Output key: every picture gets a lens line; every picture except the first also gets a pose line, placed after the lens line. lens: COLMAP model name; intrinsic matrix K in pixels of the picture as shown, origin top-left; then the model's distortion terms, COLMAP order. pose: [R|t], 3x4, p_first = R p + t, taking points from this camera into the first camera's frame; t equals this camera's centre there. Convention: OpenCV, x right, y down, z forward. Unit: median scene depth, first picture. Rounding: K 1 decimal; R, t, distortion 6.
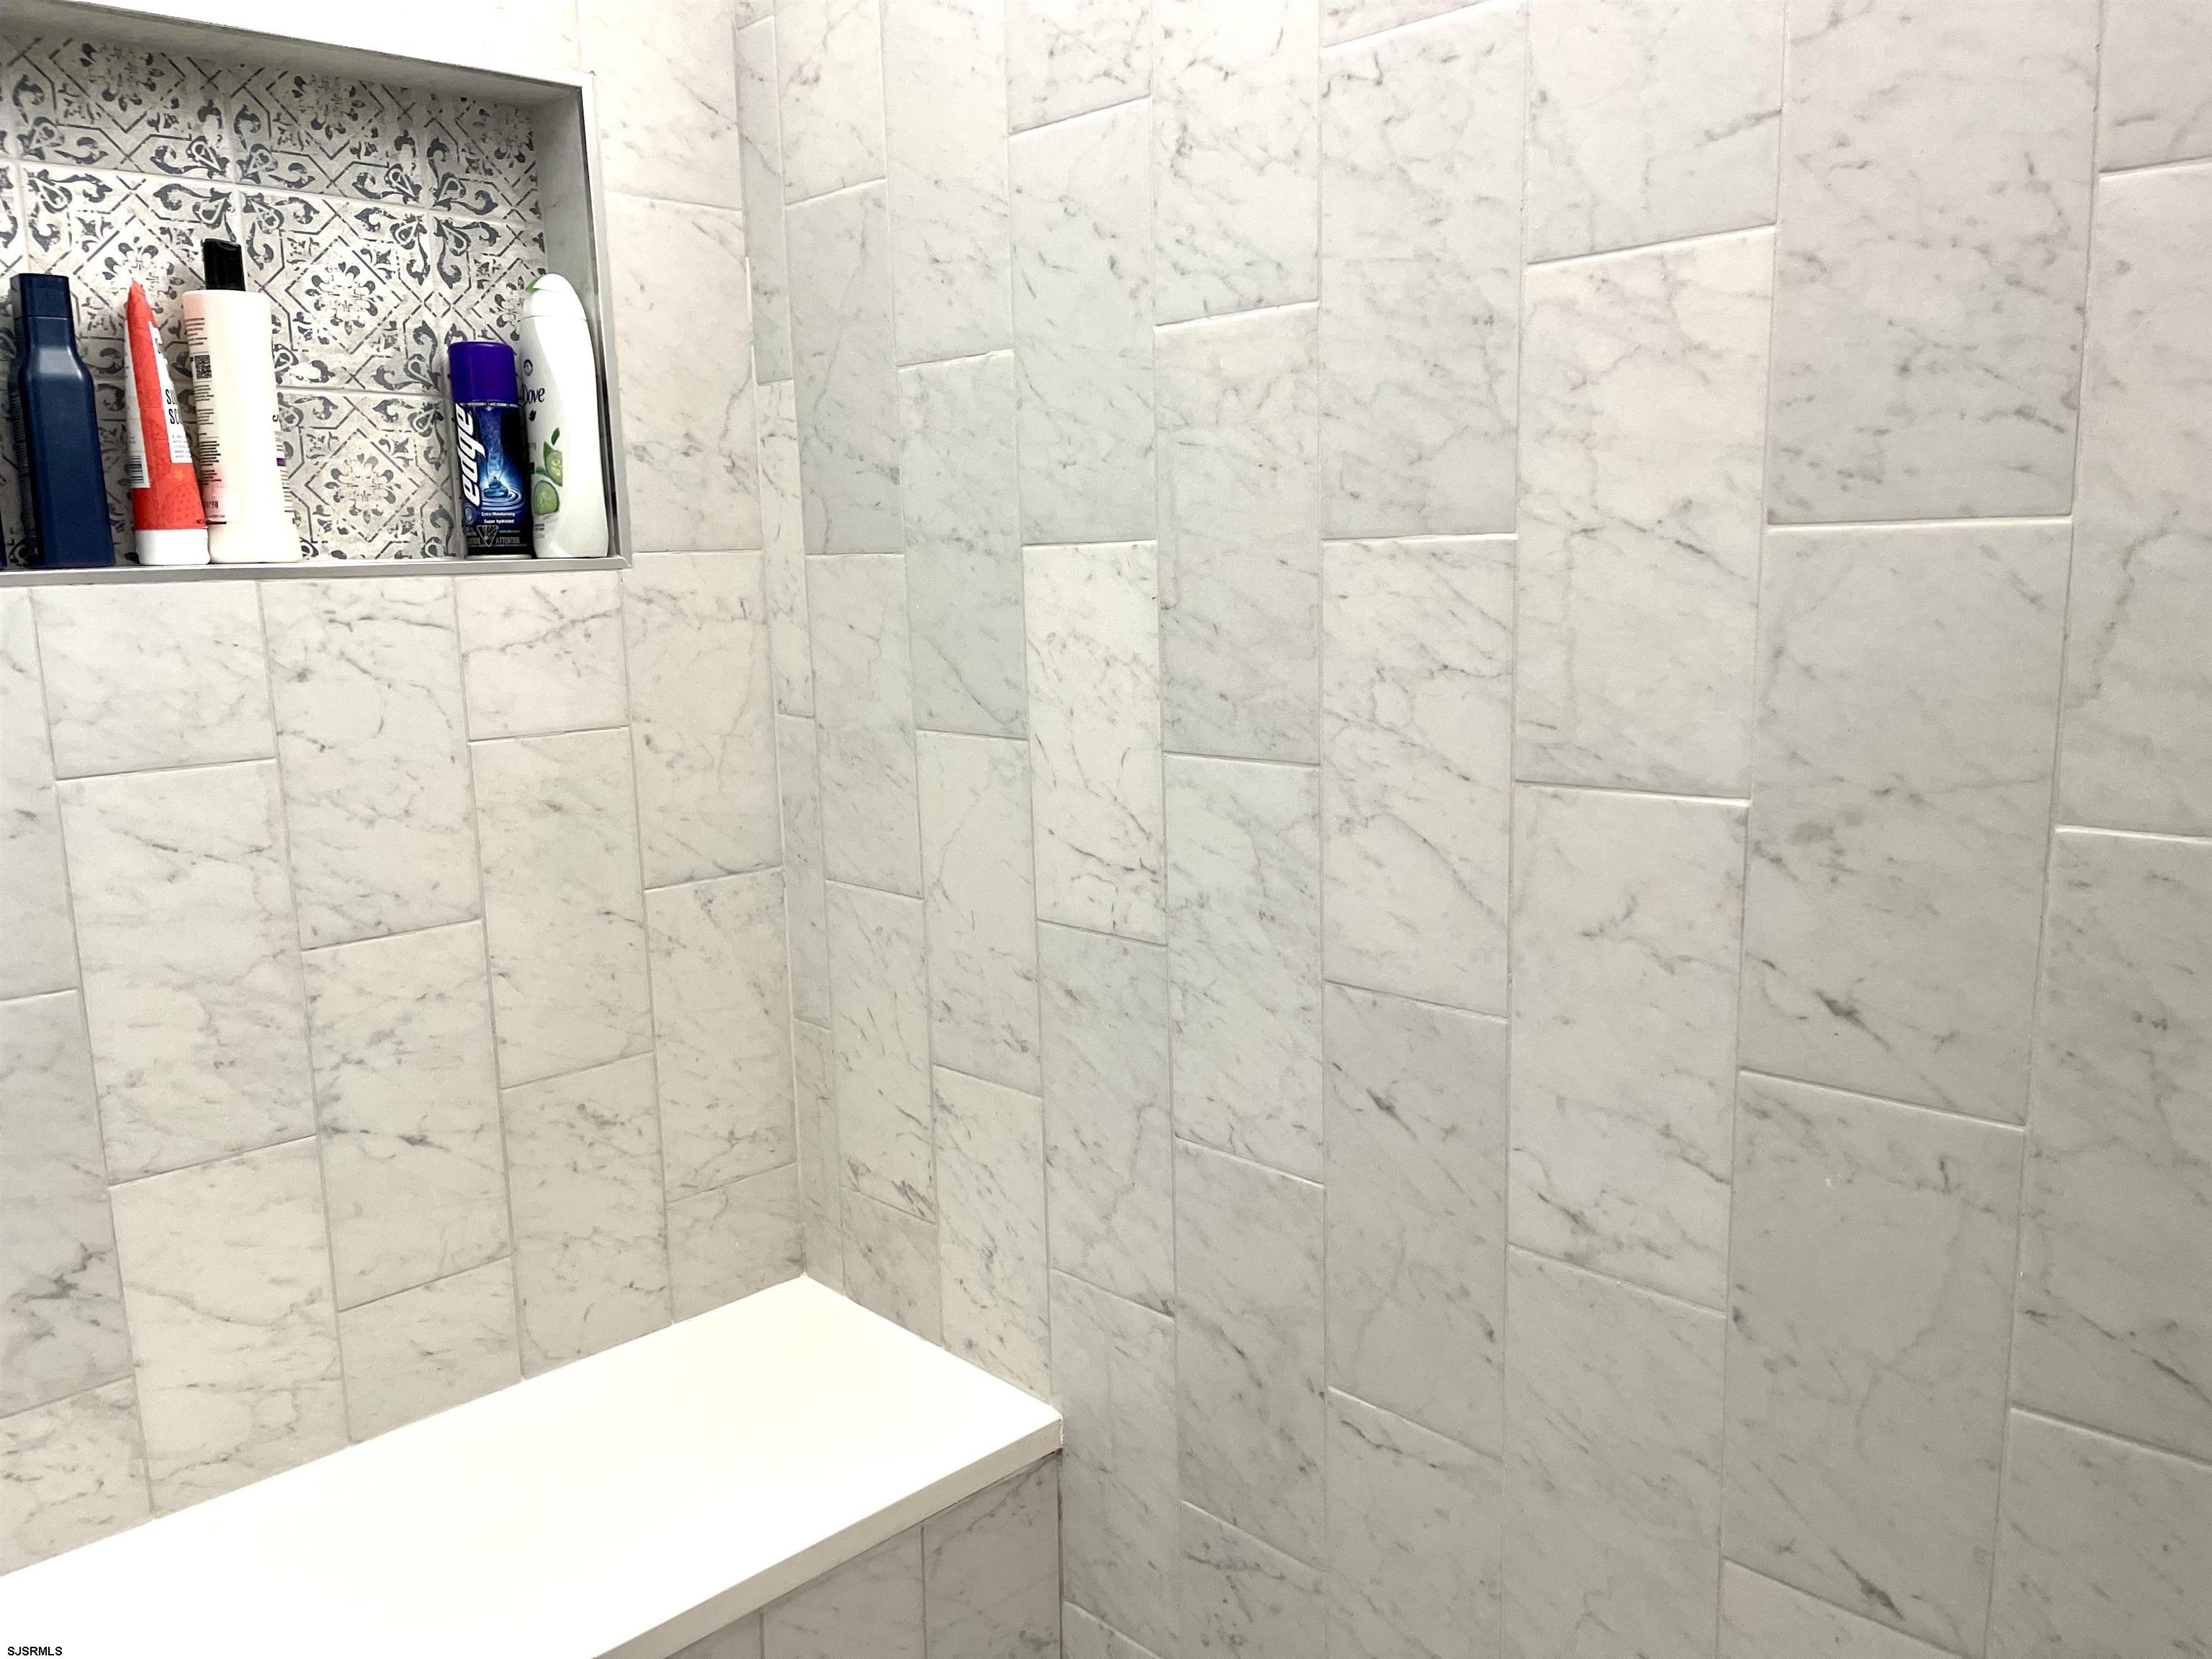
lens RADIAL K [[1673.1, 0, 1109.0], [0, 1673.1, 840.8], [0, 0, 1]] dist [0.061680, -0.073089]
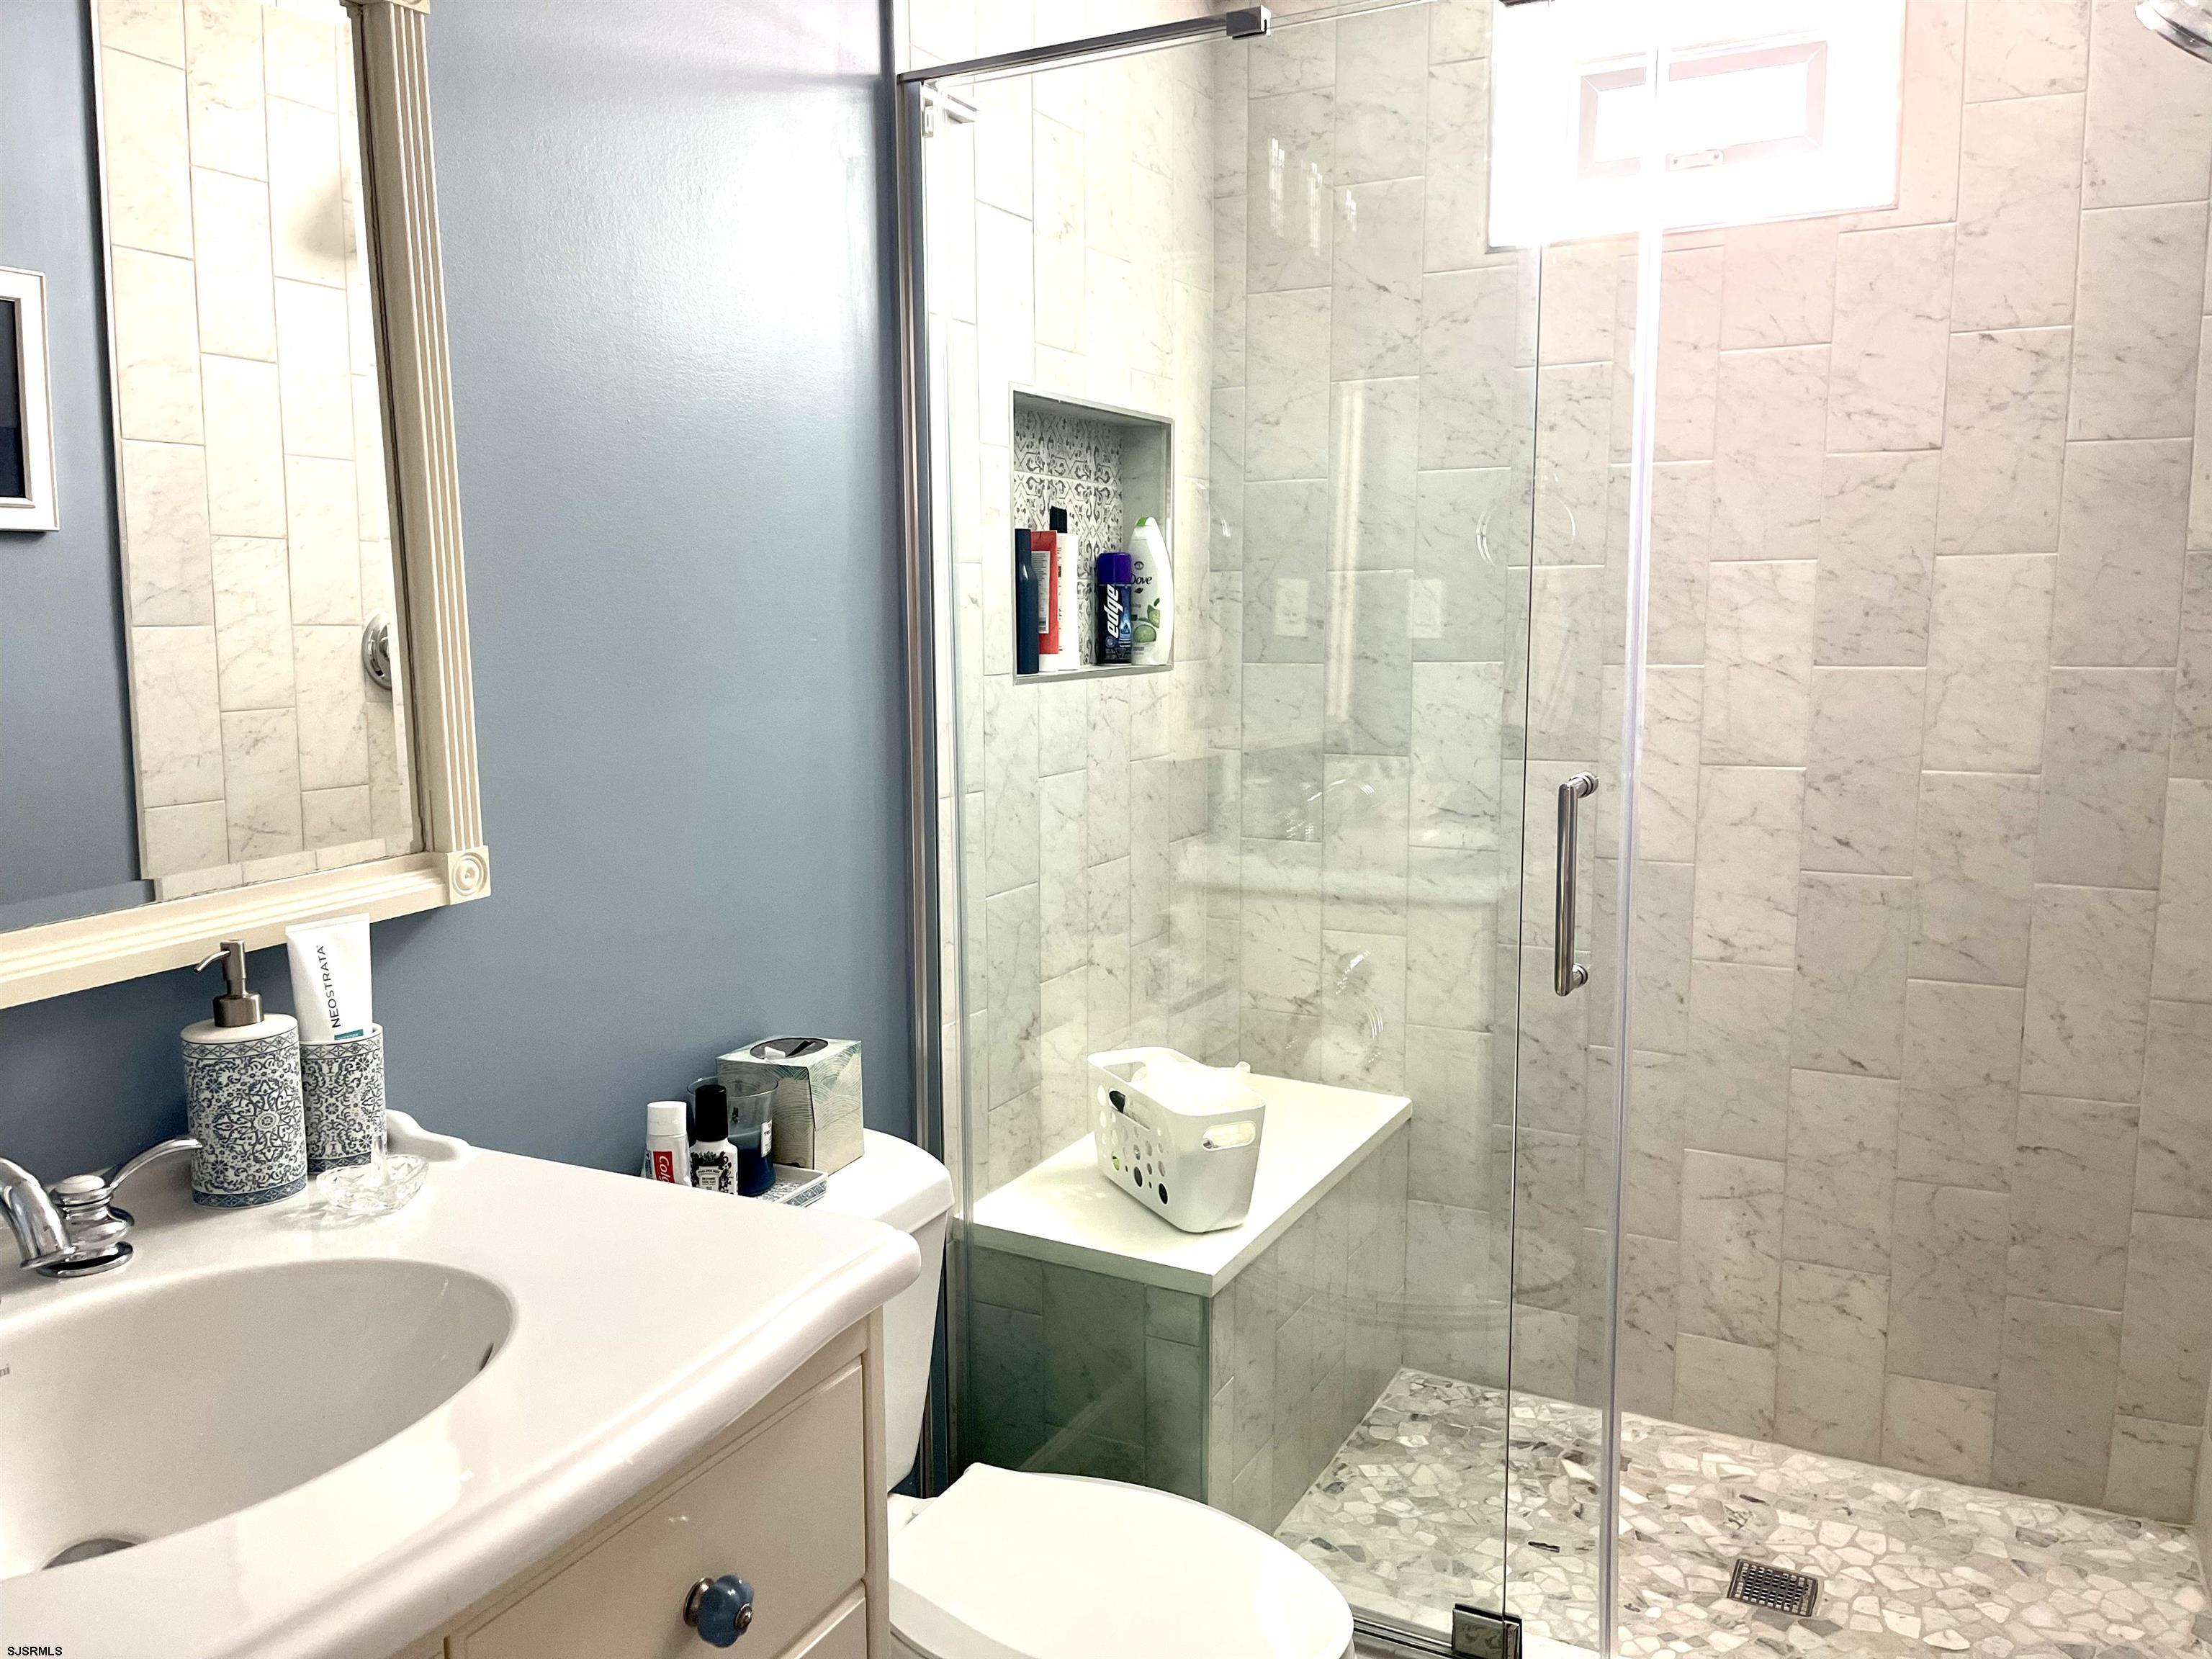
lens RADIAL K [[1673.1, 0, 1109.0], [0, 1673.1, 840.8], [0, 0, 1]] dist [0.061680, -0.073089]
pose [[0.951710, -0.025069, 0.305972, -1.310551], [0.036280, 0.998860, -0.031010, 0.118706], [-0.304846, 0.040613, 0.951535, -1.055553]]
